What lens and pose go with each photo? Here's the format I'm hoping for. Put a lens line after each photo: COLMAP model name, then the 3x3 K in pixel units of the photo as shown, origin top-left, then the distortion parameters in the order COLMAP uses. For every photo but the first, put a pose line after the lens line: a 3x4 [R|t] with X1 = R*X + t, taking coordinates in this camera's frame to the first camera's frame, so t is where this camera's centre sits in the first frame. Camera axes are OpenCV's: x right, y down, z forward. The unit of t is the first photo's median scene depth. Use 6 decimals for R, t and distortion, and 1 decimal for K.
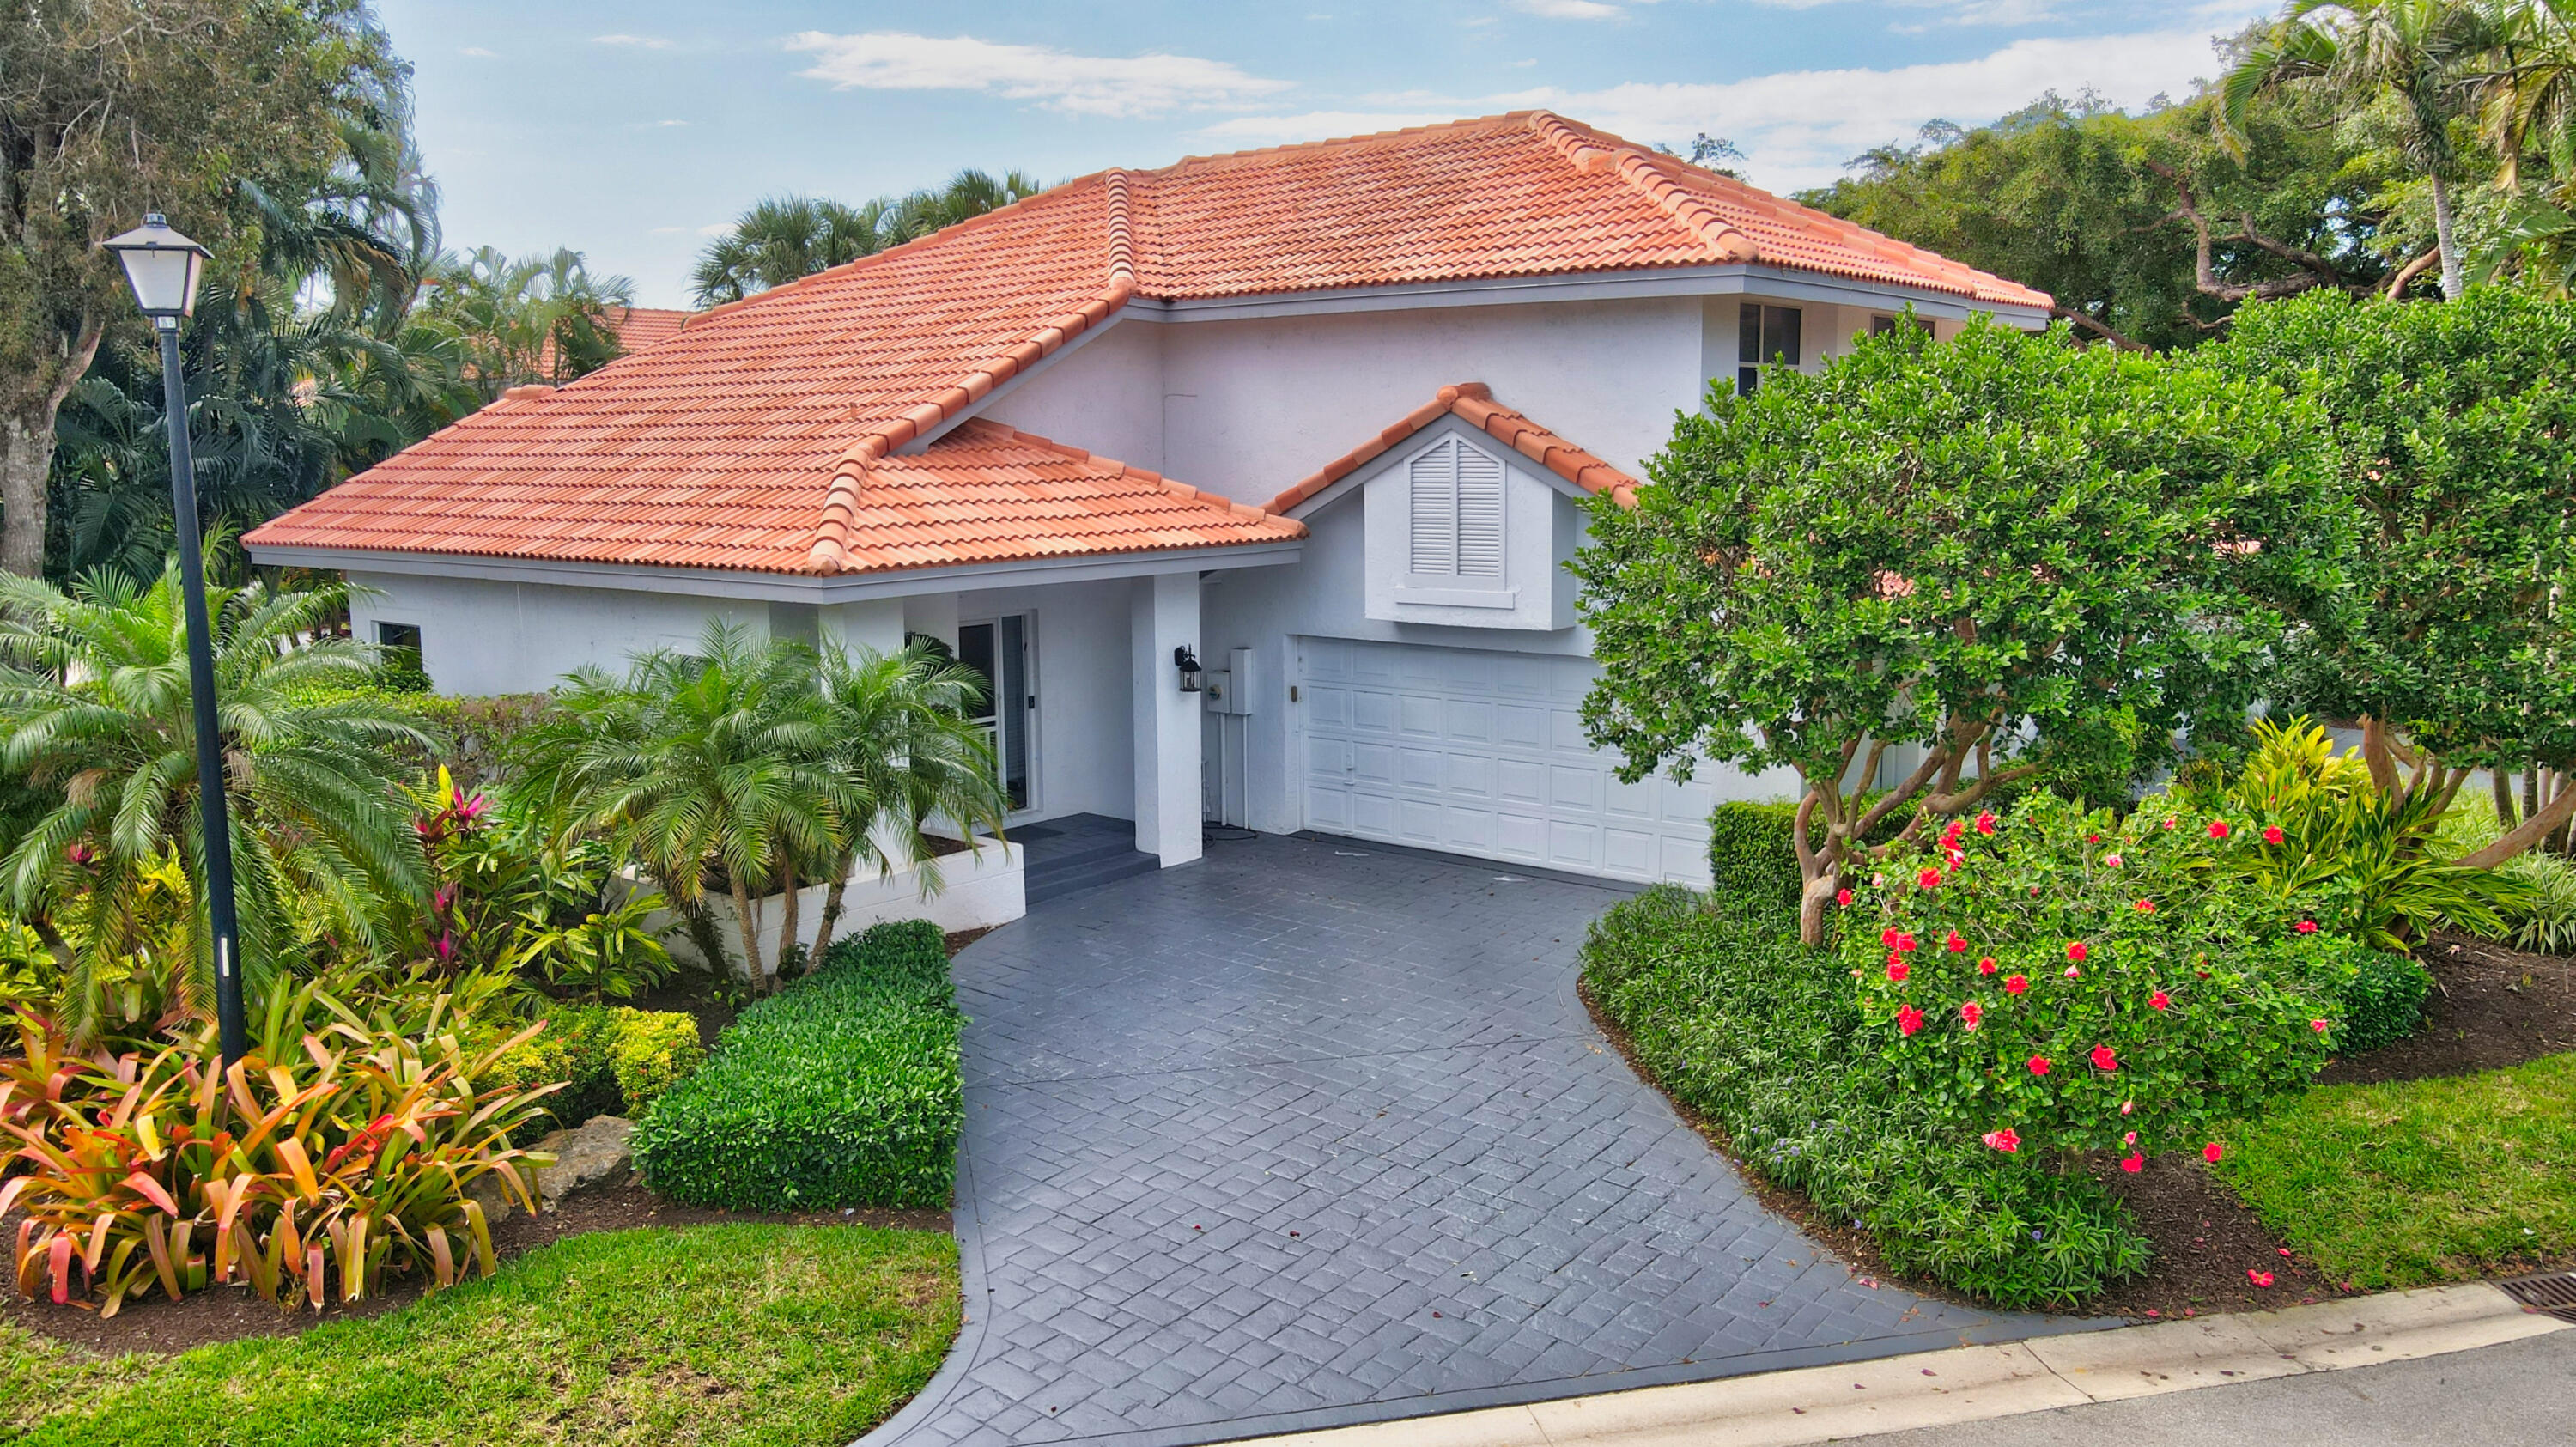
lens RADIAL K [[1905.7, 0, 1280.2], [0, 1905.7, 712.2], [0, 0, 1]] dist [0.007006, -0.000008]
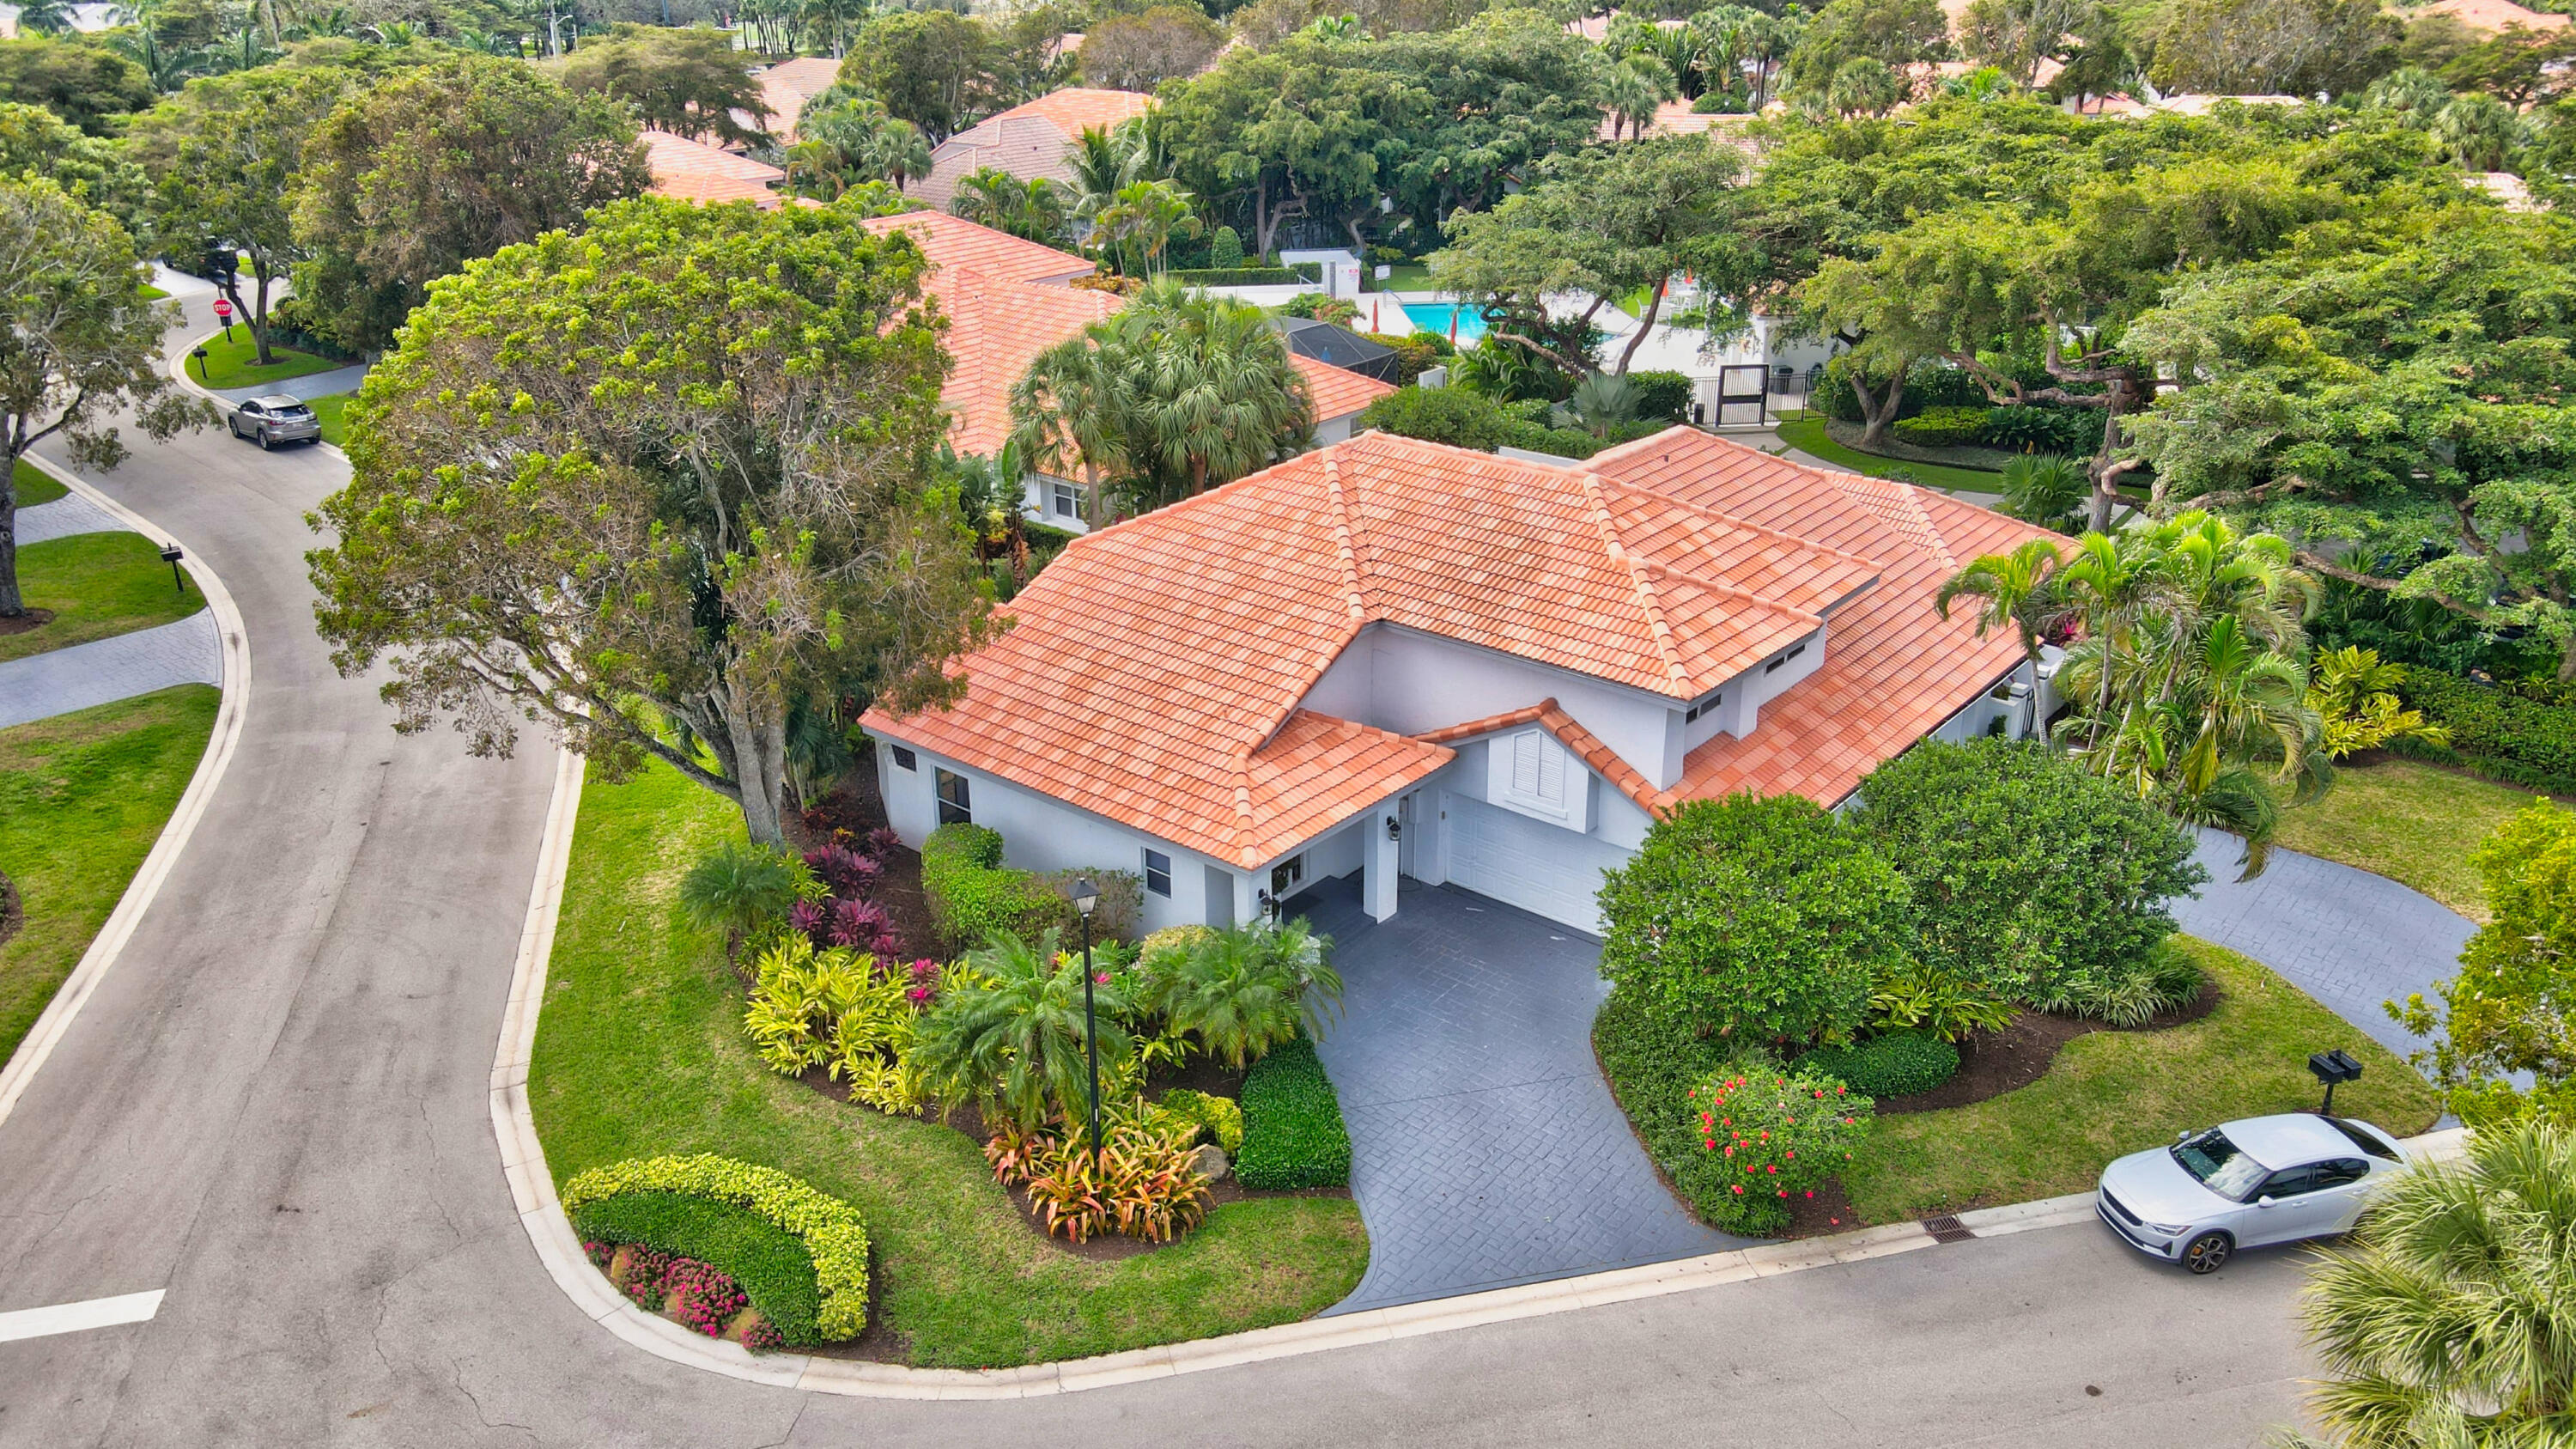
lens RADIAL K [[1905.9, 0, 1292.1], [0, 1905.9, 733.9], [0, 0, 1]] dist [0.007006, -0.000008]
pose [[0.999991, 0.003239, 0.002668, -0.177741], [-0.003822, 0.965573, 0.260106, -0.698214], [-0.001734, -0.260113, 0.965576, -0.939512]]
